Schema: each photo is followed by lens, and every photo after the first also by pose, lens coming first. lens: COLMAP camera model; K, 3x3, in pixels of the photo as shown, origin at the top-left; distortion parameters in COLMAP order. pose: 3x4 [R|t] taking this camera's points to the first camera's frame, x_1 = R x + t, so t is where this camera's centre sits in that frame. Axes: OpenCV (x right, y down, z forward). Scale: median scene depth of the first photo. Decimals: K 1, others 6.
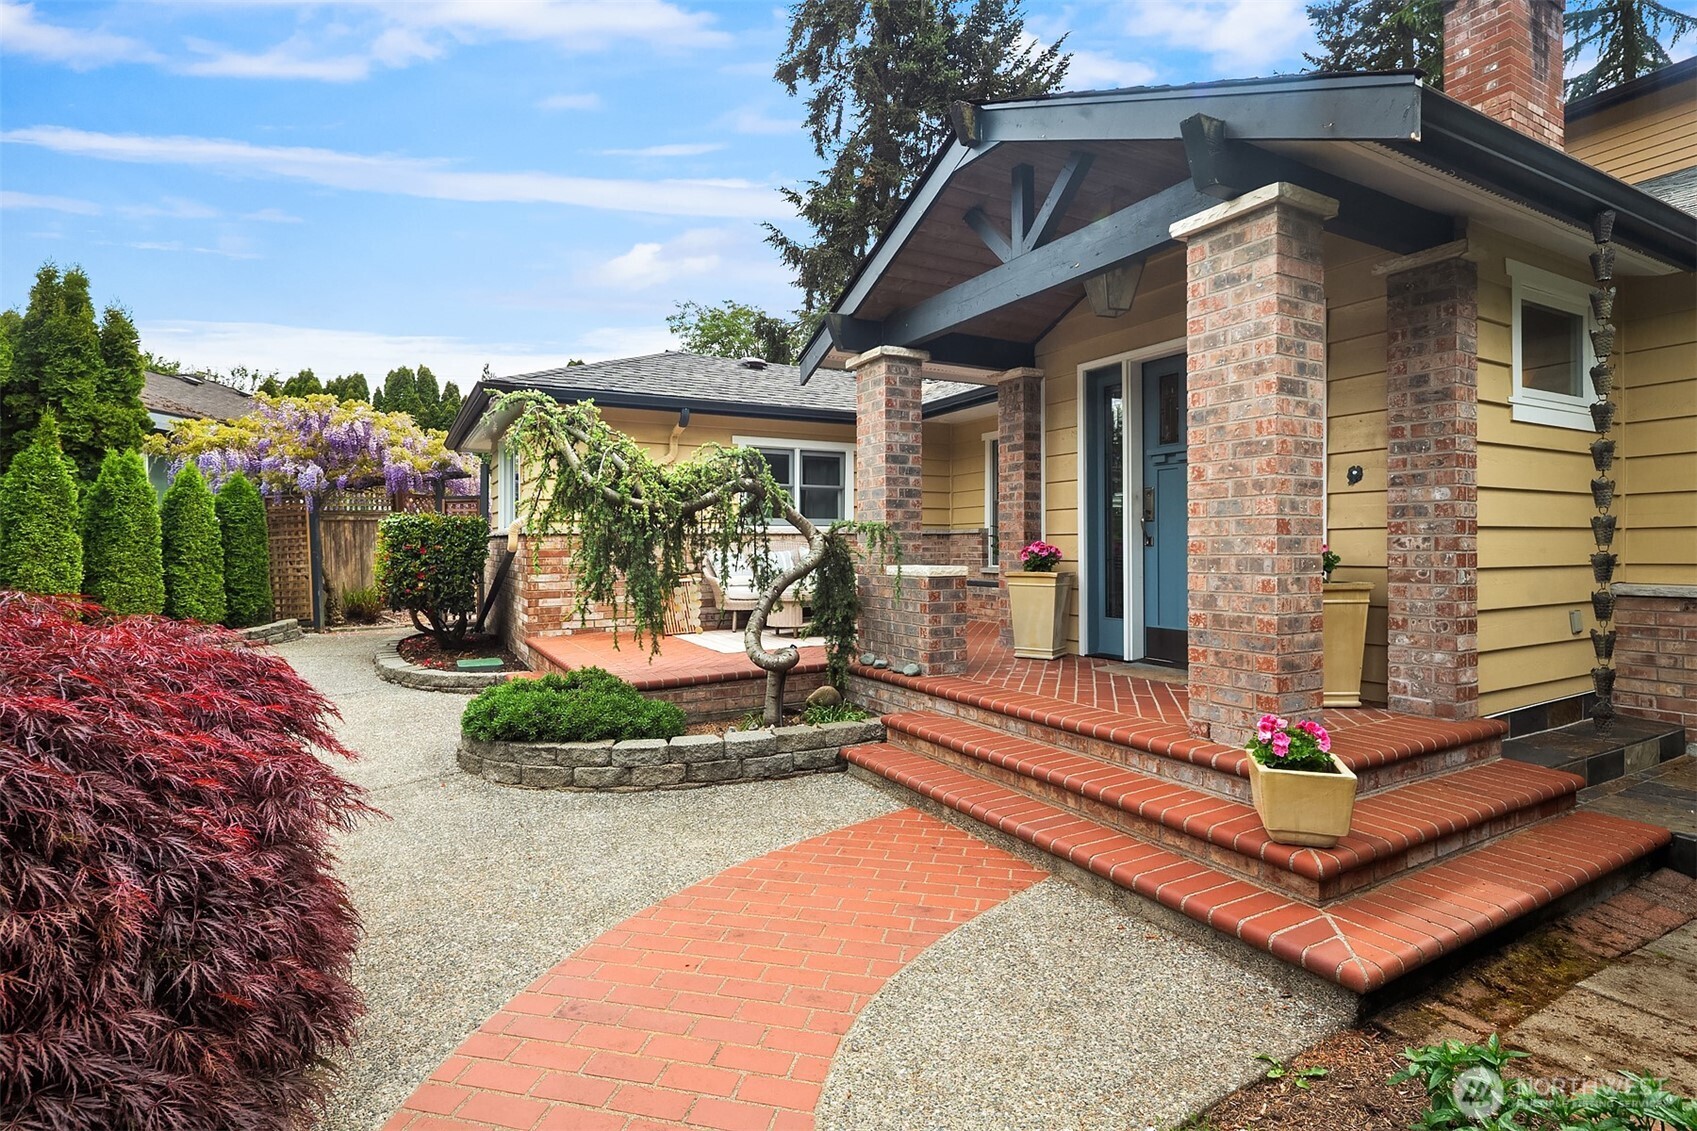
lens RADIAL K [[830.3, 0, 846.5], [0, 830.3, 524.0], [0, 0, 1]] dist [0.000725, -0.000286]
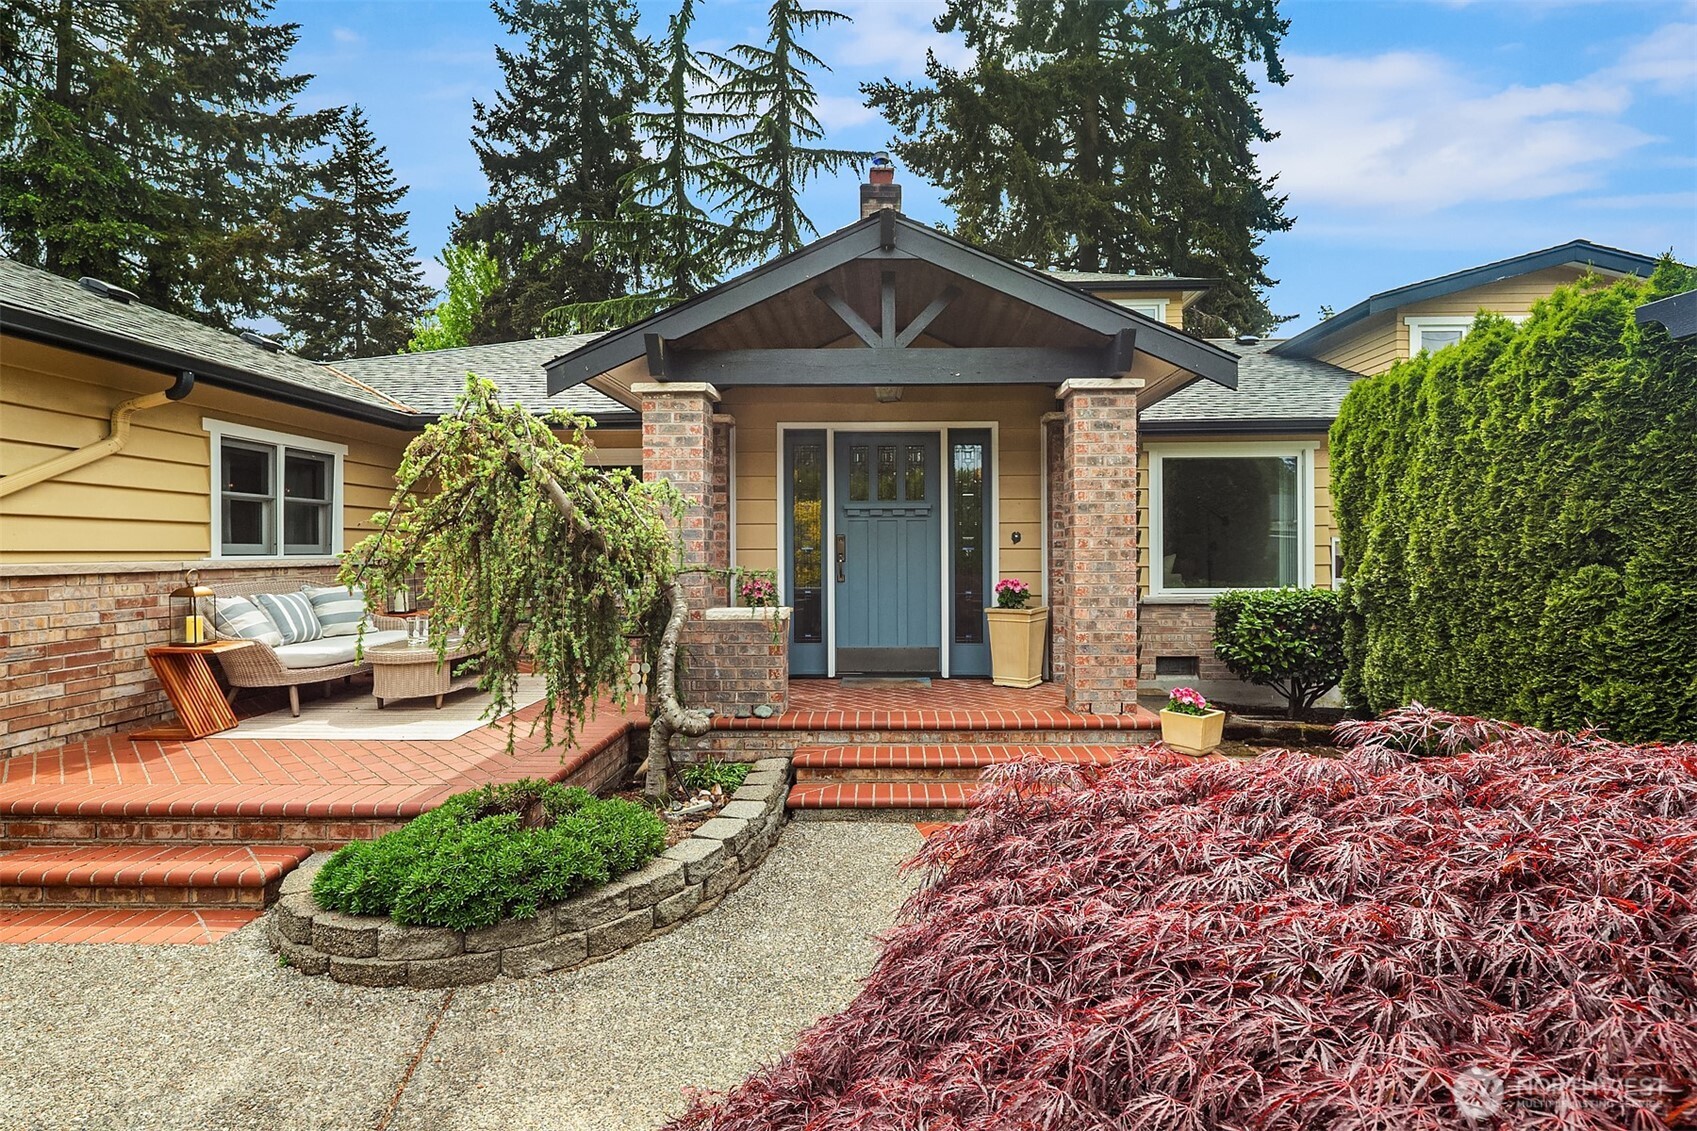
lens RADIAL K [[844.0, 0, 858.1], [0, 844.0, 522.0], [0, 0, 1]] dist [0.003991, 0.000233]
pose [[0.497081, 0.032574, 0.867093, -0.907736], [-0.023342, 0.999435, -0.024164, -0.041729], [-0.867390, -0.008228, 0.497560, 0.450869]]
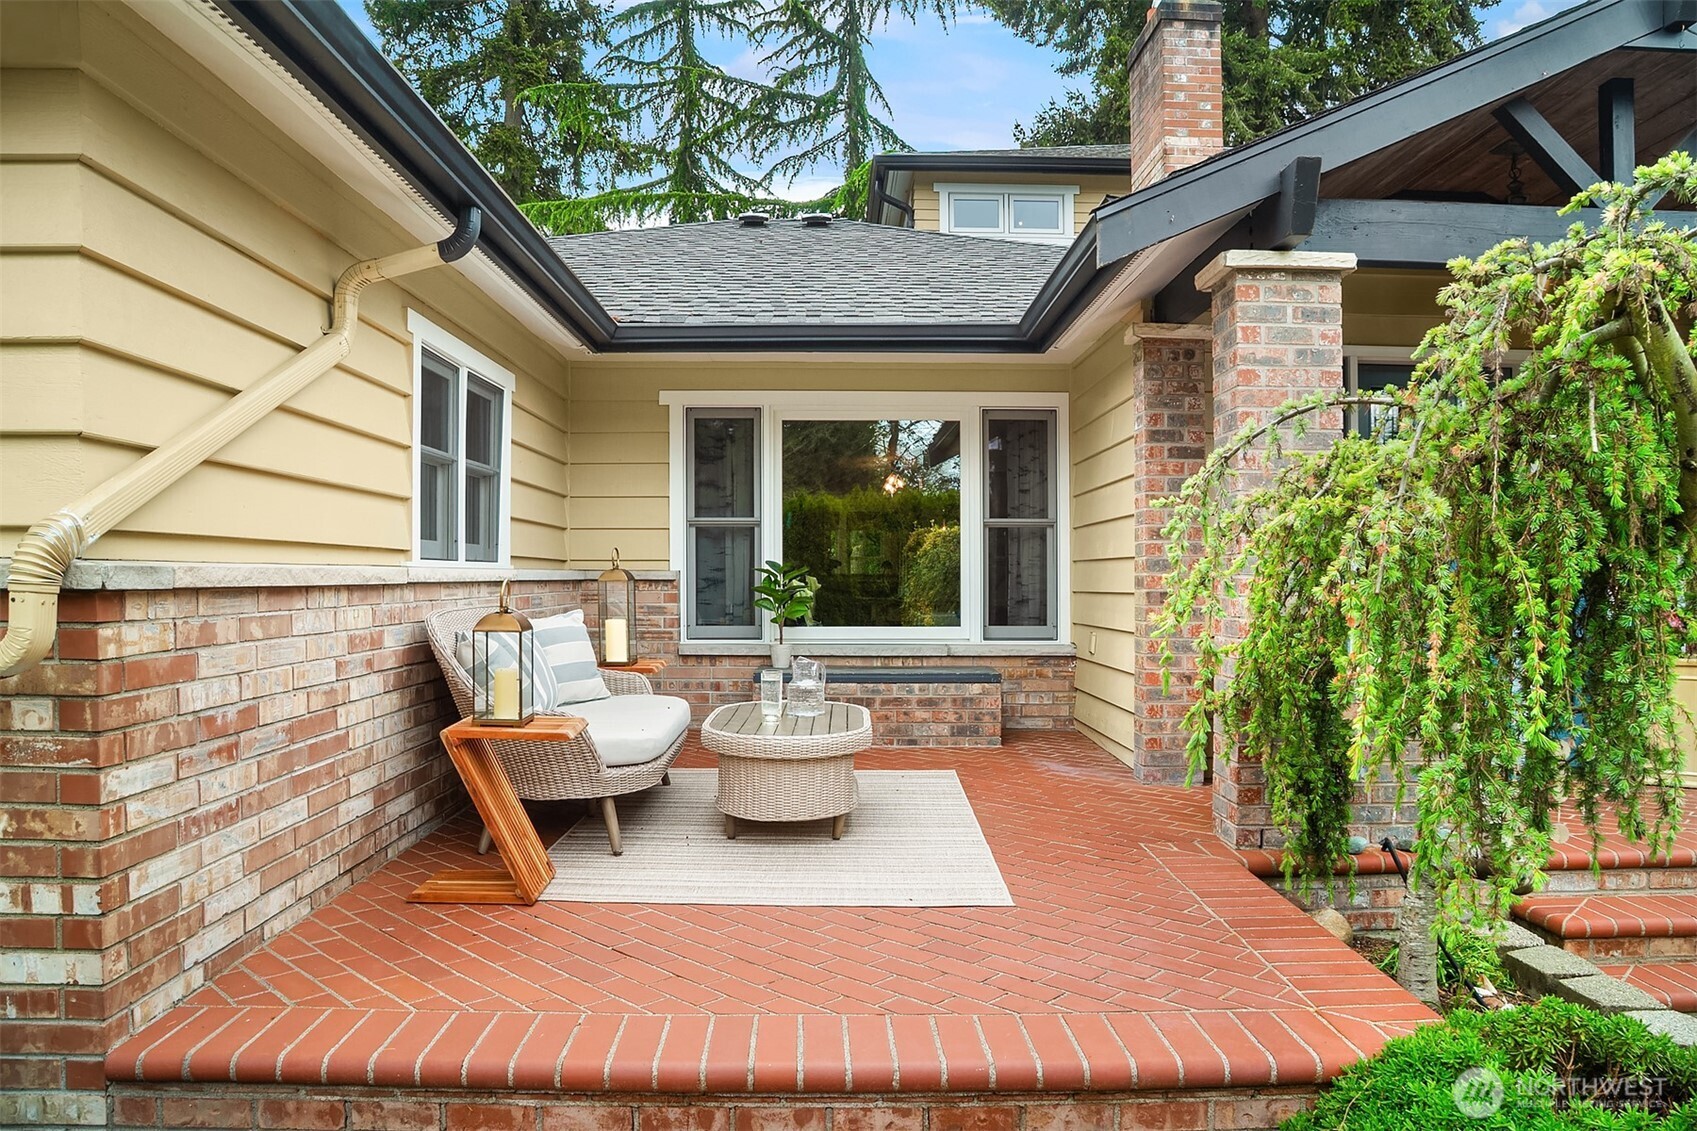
lens RADIAL K [[1207.9, 0, 846.3], [0, 1207.9, 526.9], [0, 0, 1]] dist [-0.175230, 0.154089]
pose [[0.463959, 0.040460, 0.884932, -0.992274], [-0.029796, 0.999104, -0.030059, -0.003871], [-0.885356, -0.012421, 0.464749, 1.181618]]
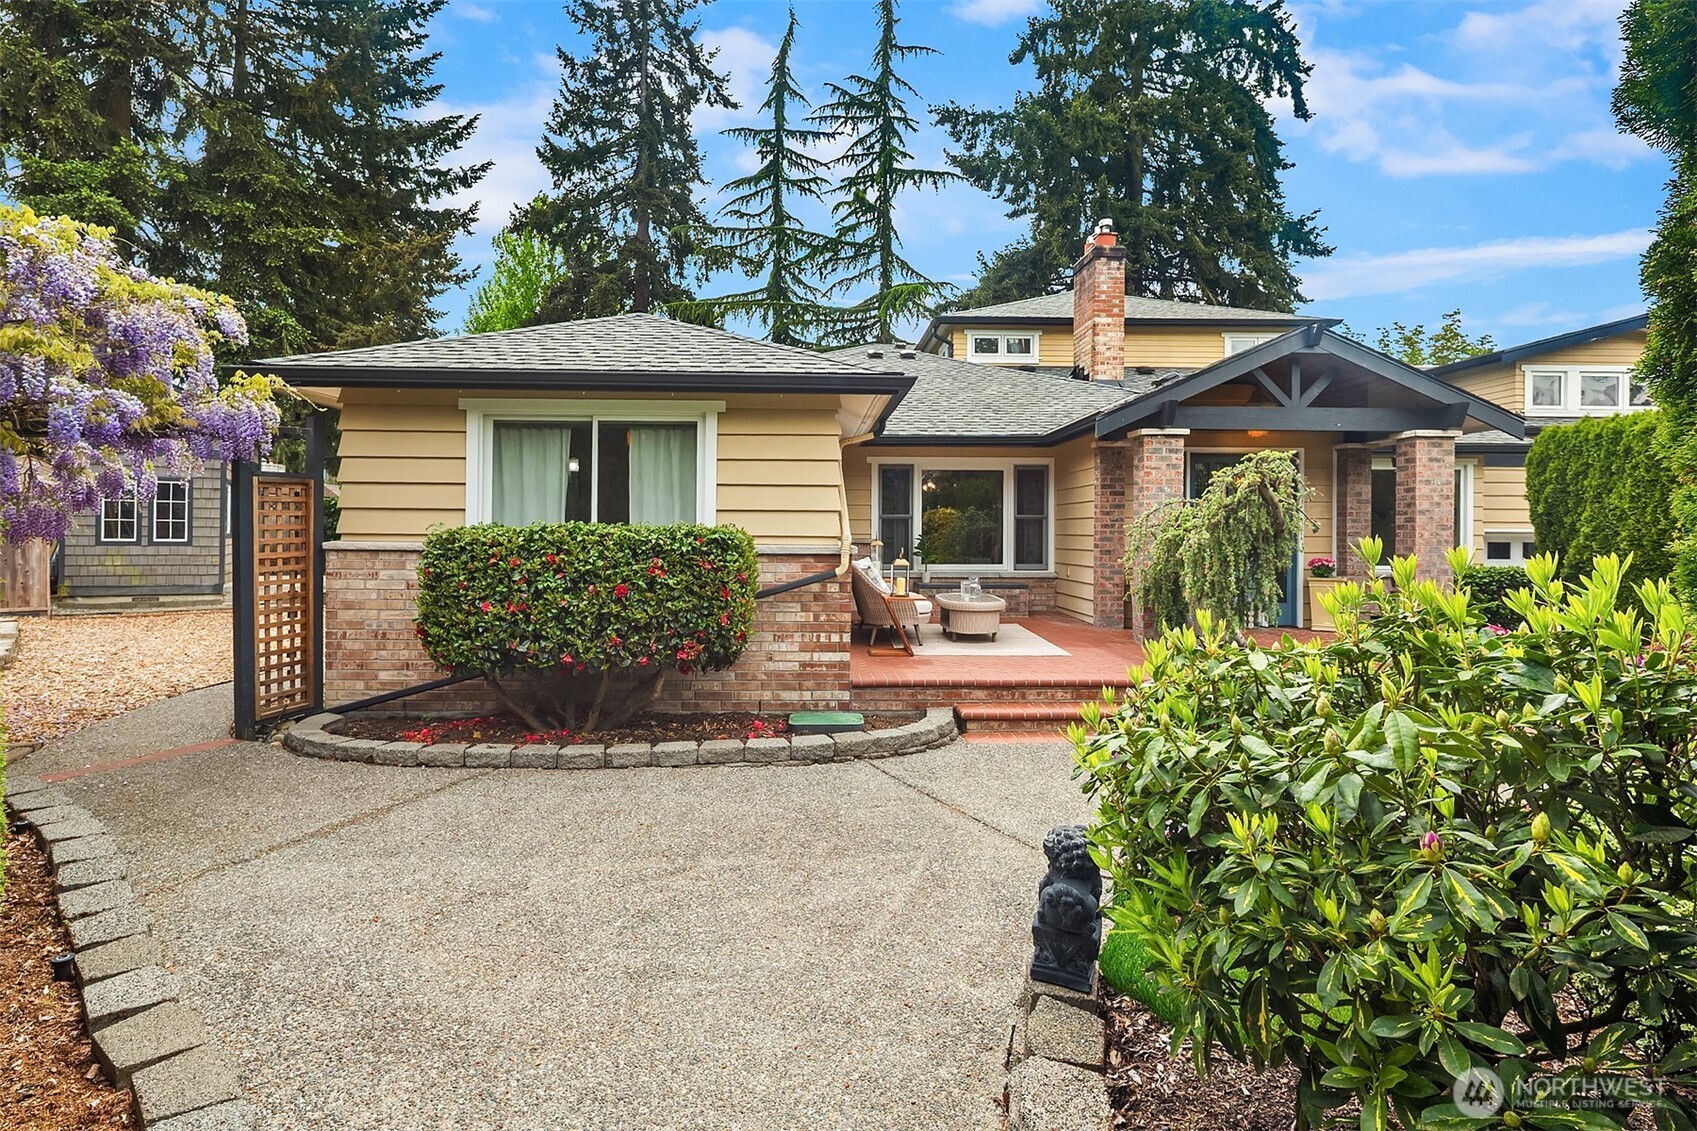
lens RADIAL K [[856.5, 0, 839.8], [0, 856.5, 502.4], [0, 0, 1]] dist [0.001357, 0.000053]
pose [[0.446242, 0.034894, 0.894232, -2.032521], [-0.032127, 0.999220, -0.022959, -0.034208], [-0.894335, -0.018484, 0.447015, 1.098226]]
